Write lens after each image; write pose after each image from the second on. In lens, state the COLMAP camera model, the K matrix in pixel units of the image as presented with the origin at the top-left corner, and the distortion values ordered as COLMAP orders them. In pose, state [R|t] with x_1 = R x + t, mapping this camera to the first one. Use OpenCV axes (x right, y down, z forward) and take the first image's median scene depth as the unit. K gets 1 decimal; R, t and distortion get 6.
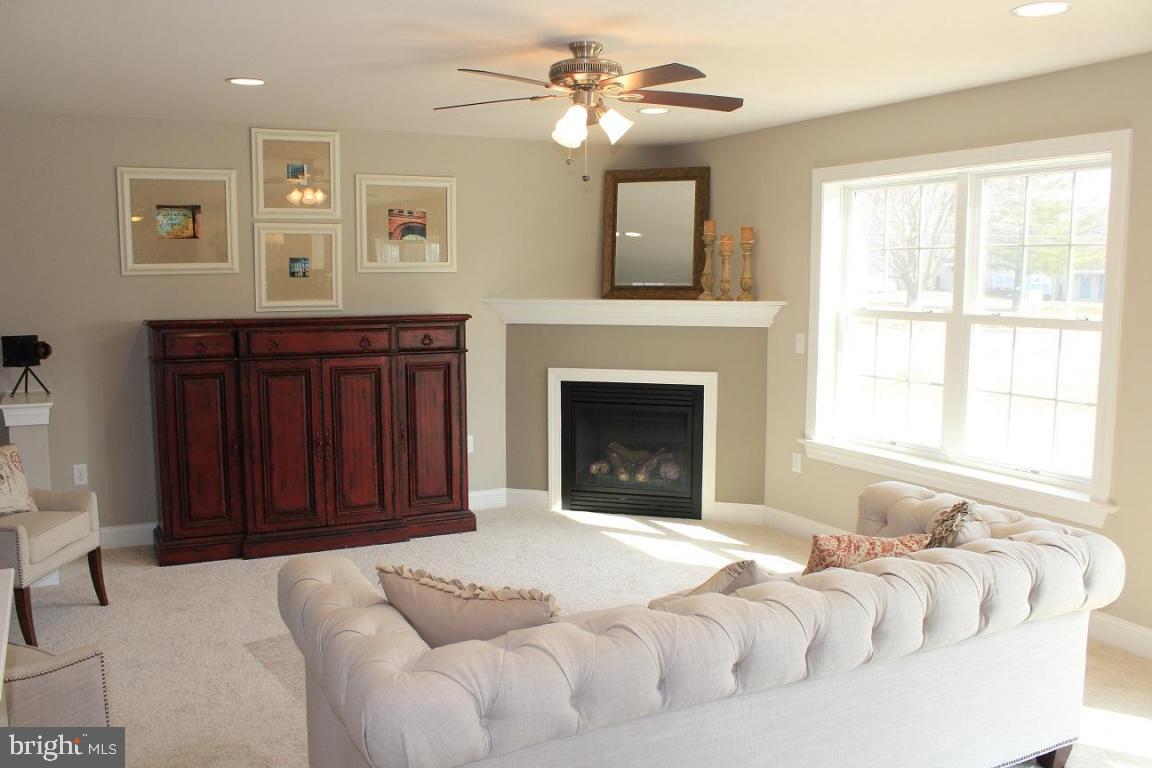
lens RADIAL K [[949.6, 0, 576.0], [0, 949.6, 384.0], [0, 0, 1]] dist [-0.186435, 0.181648]
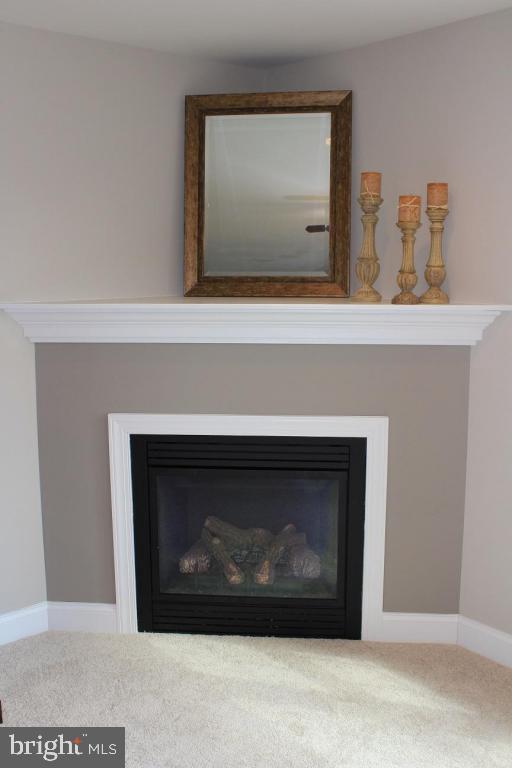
lens RADIAL K [[713.9, 0, 256.0], [0, 713.9, 384.0], [0, 0, 1]] dist [-0.108330, 0.002317]
pose [[0.971308, -0.039863, 0.234460, -0.043279], [0.024522, 0.997385, 0.067987, -0.065030], [-0.236557, -0.060287, 0.969746, 0.535723]]
